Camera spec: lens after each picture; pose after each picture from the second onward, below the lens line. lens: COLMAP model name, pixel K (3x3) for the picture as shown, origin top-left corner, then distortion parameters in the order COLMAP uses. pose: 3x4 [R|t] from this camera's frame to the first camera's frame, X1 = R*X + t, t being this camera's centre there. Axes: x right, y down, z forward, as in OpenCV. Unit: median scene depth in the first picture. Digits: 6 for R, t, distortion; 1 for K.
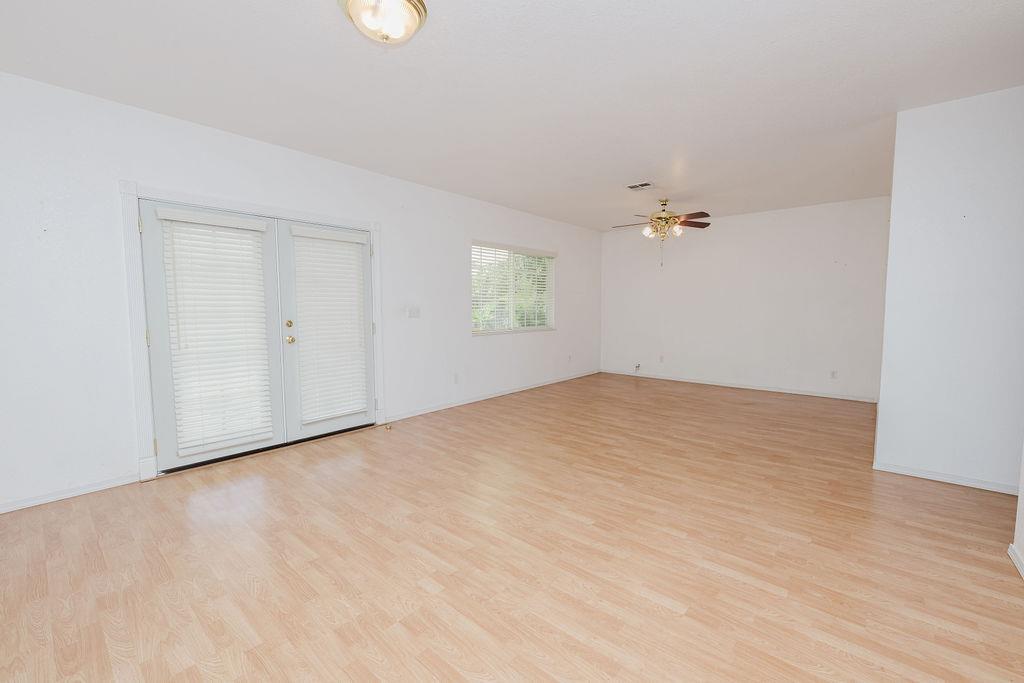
lens RADIAL K [[423.0, 0, 512.0], [0, 423.0, 341.5], [0, 0, 1]] dist [-0.000303, 0.000196]
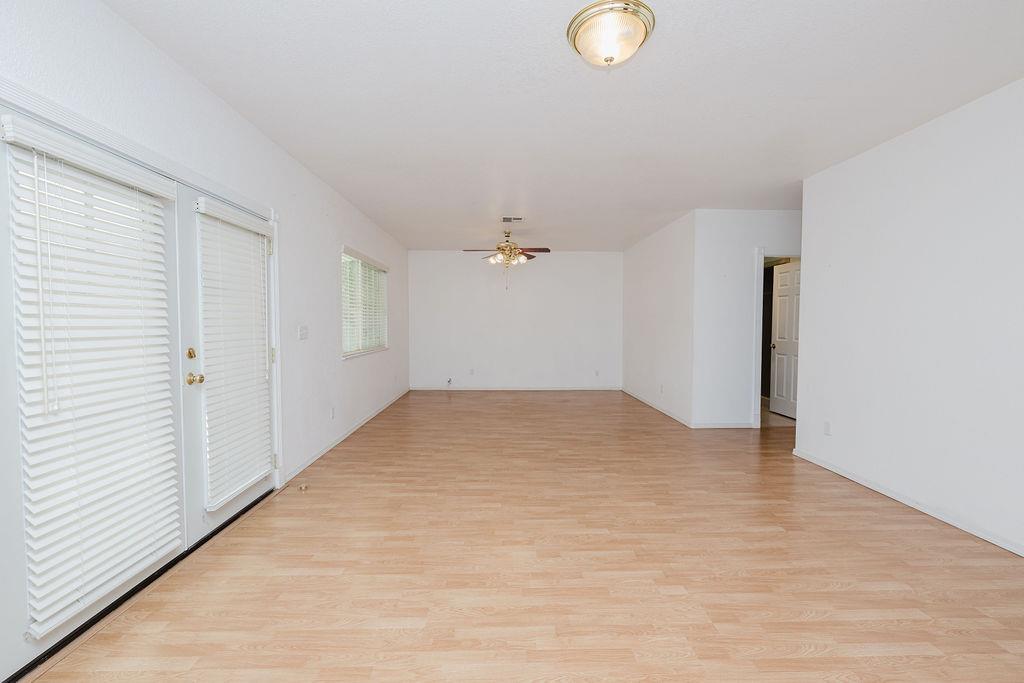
lens RADIAL K [[423.0, 0, 512.0], [0, 423.0, 341.5], [0, 0, 1]] dist [-0.000303, 0.000196]
pose [[0.738329, -0.024430, 0.673998, -0.586673], [0.050652, 0.998530, -0.019293, -0.022049], [-0.672536, 0.048384, 0.738481, 0.226535]]
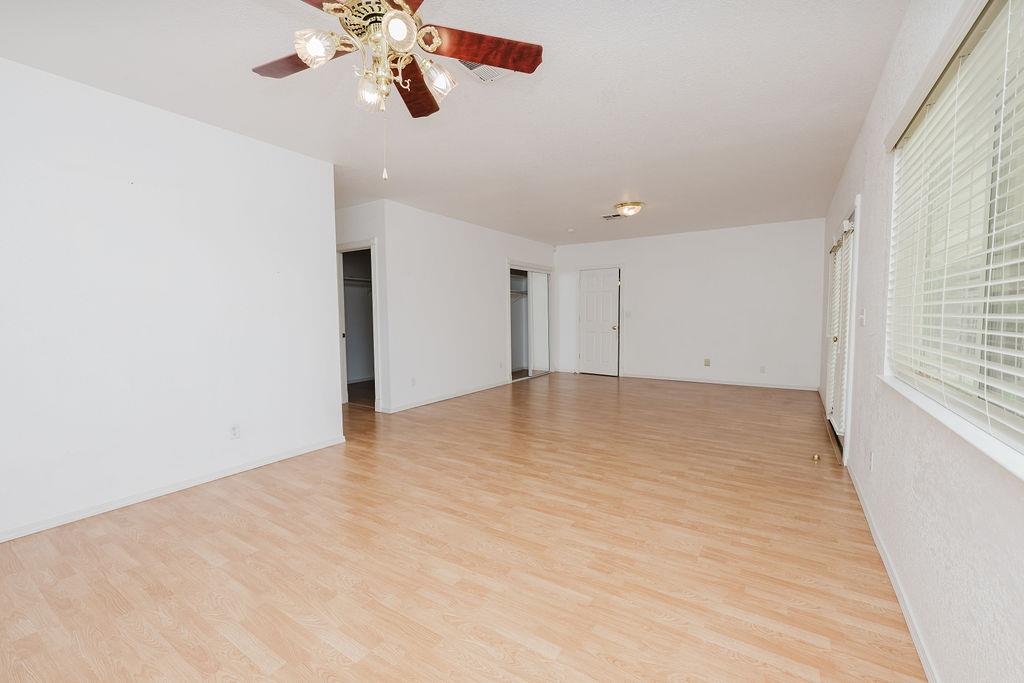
lens RADIAL K [[423.0, 0, 512.0], [0, 423.0, 341.5], [0, 0, 1]] dist [-0.000303, 0.000196]
pose [[-0.990263, 0.021734, -0.137502, 0.442581], [0.002120, 0.989978, 0.141206, -0.149046], [0.139193, 0.139539, -0.980385, 1.914662]]
